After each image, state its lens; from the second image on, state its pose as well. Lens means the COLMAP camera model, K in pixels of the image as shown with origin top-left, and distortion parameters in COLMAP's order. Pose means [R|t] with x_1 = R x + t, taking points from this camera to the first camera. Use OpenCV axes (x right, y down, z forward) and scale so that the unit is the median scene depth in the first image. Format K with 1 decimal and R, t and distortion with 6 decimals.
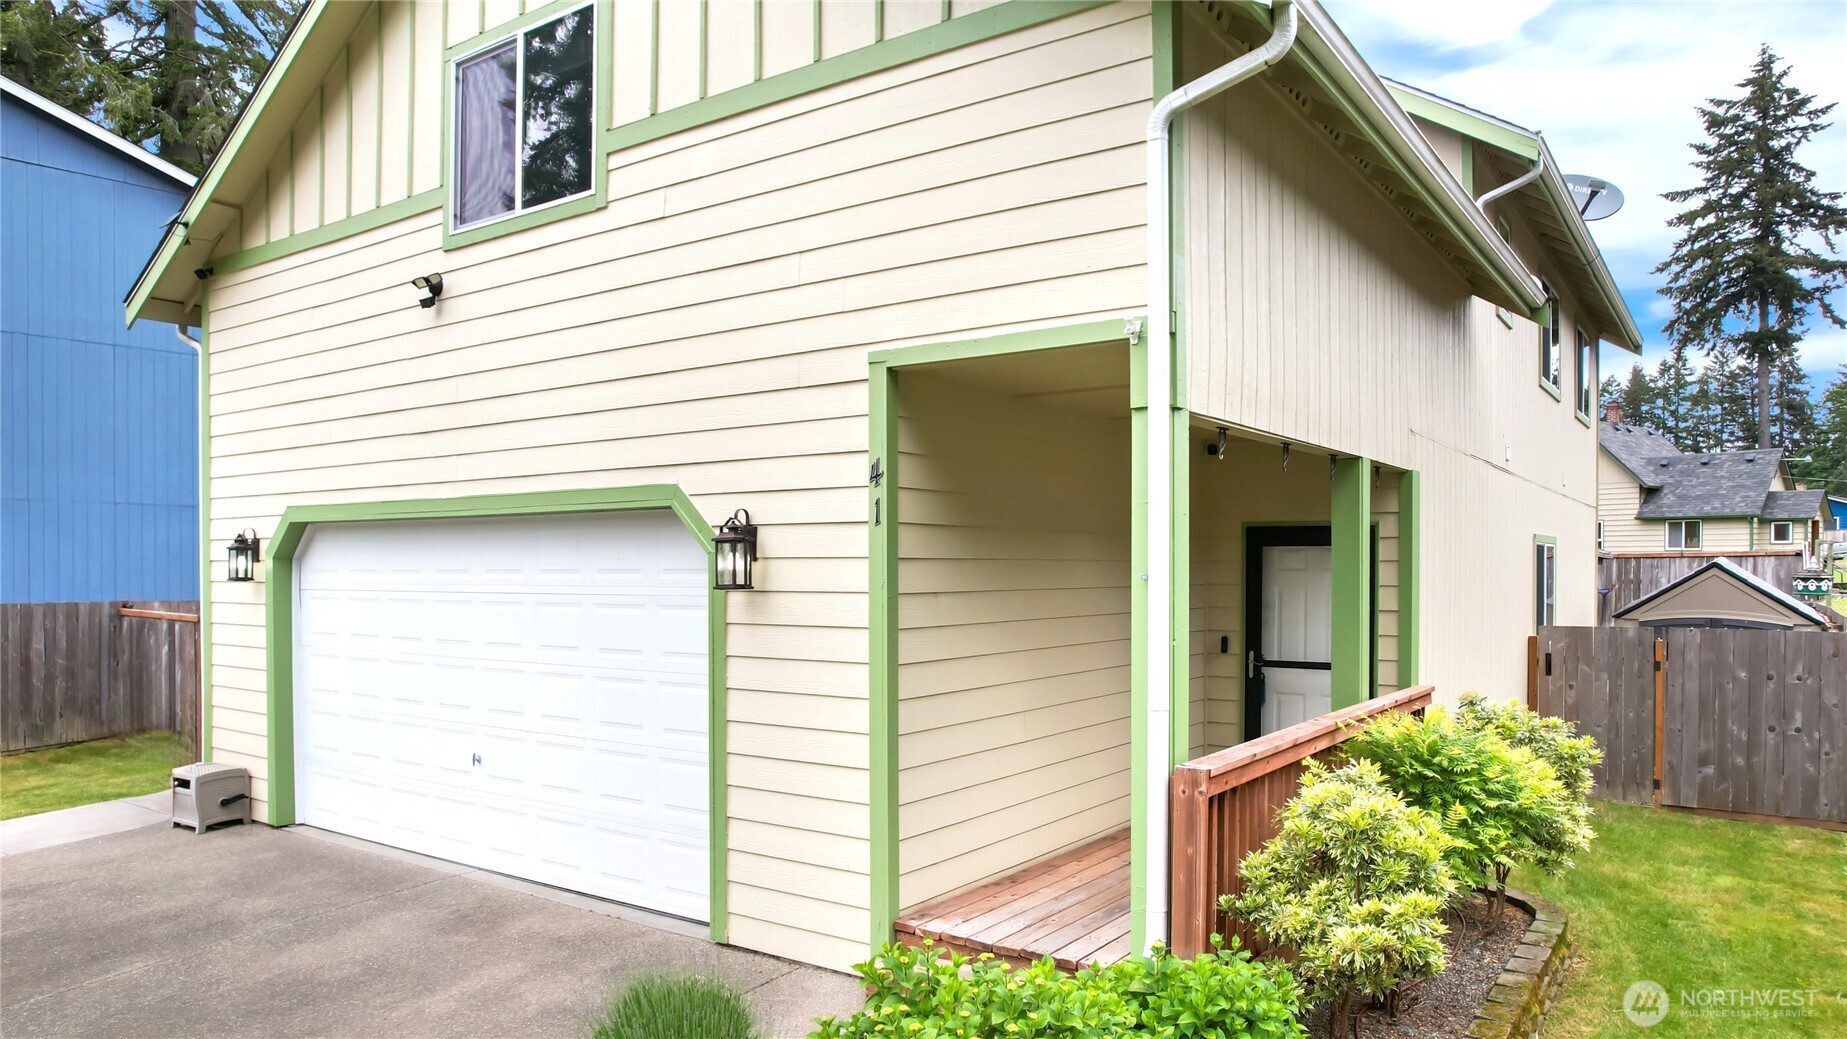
lens RADIAL K [[1191.4, 0, 931.1], [0, 1191.4, 608.7], [0, 0, 1]] dist [-0.057111, 0.042472]
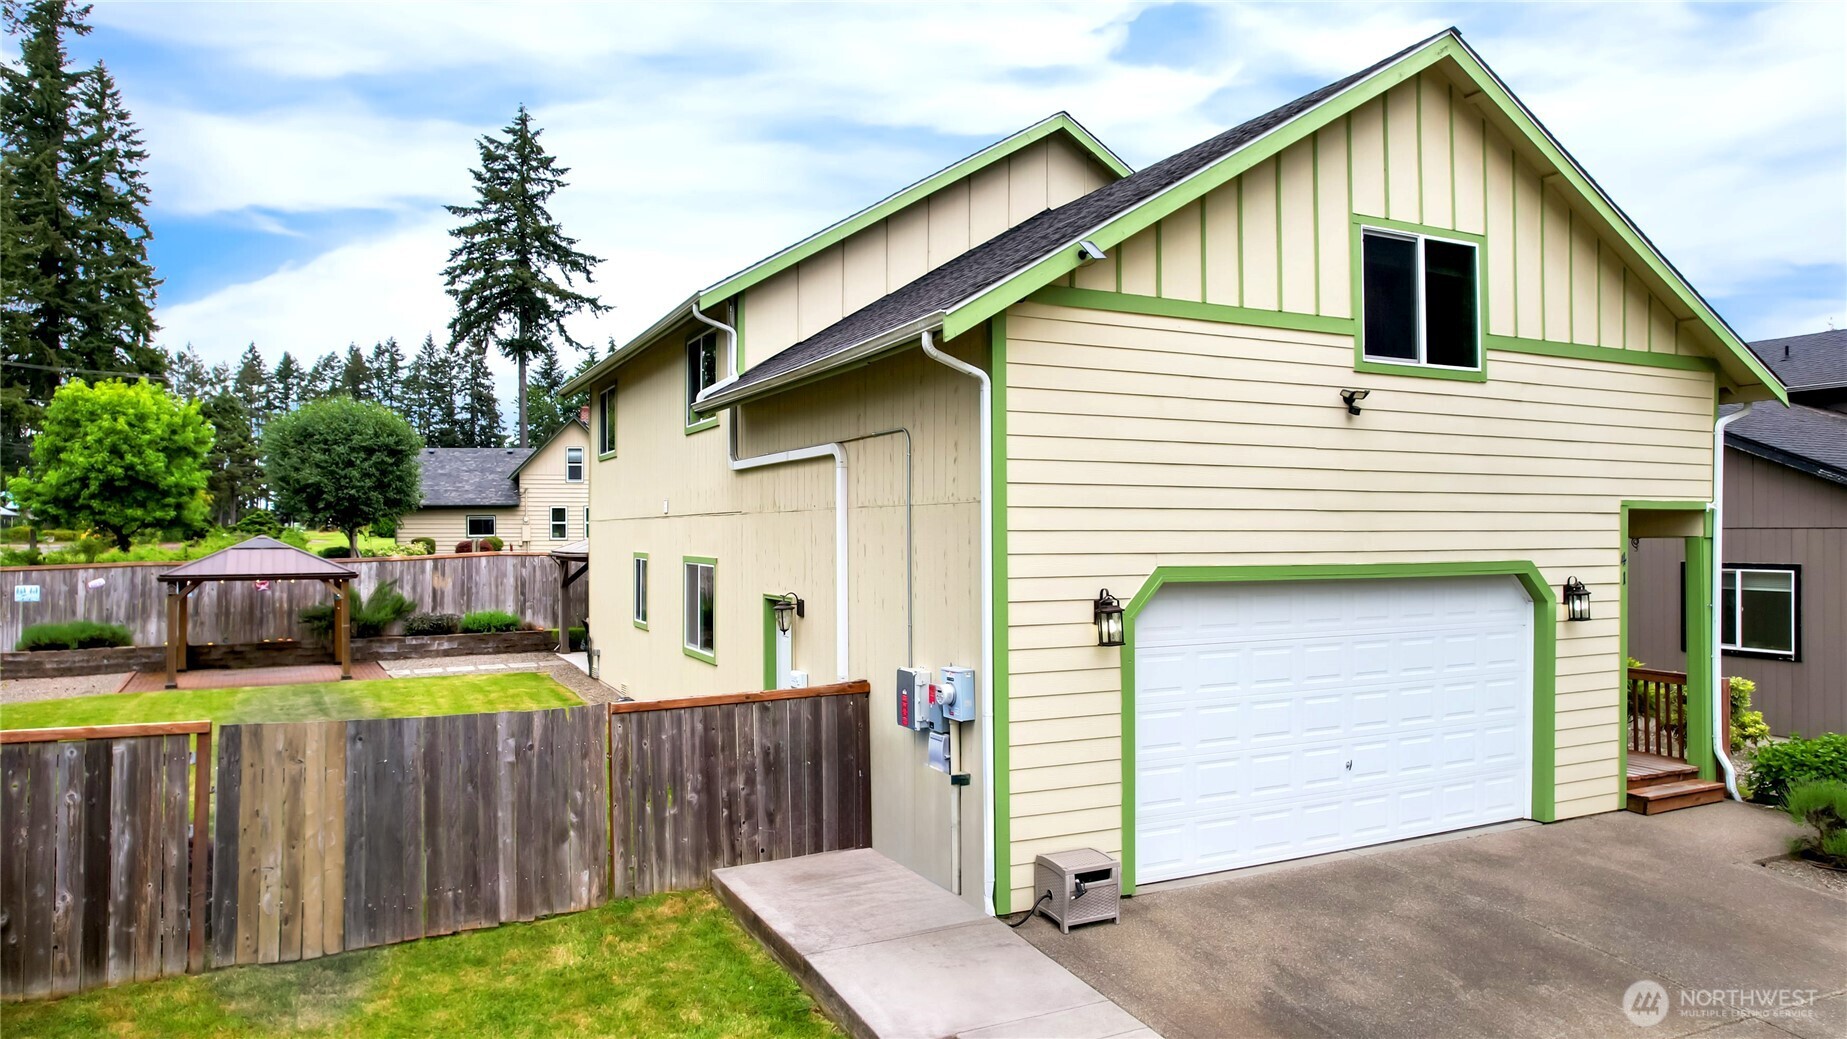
lens RADIAL K [[1177.3, 0, 924.6], [0, 1177.3, 546.0], [0, 0, 1]] dist [-0.054180, 0.040574]
pose [[0.492619, -0.012038, 0.870162, -1.093119], [0.030934, 0.999515, -0.003686, -0.076800], [-0.869695, 0.028734, 0.492752, 0.490105]]
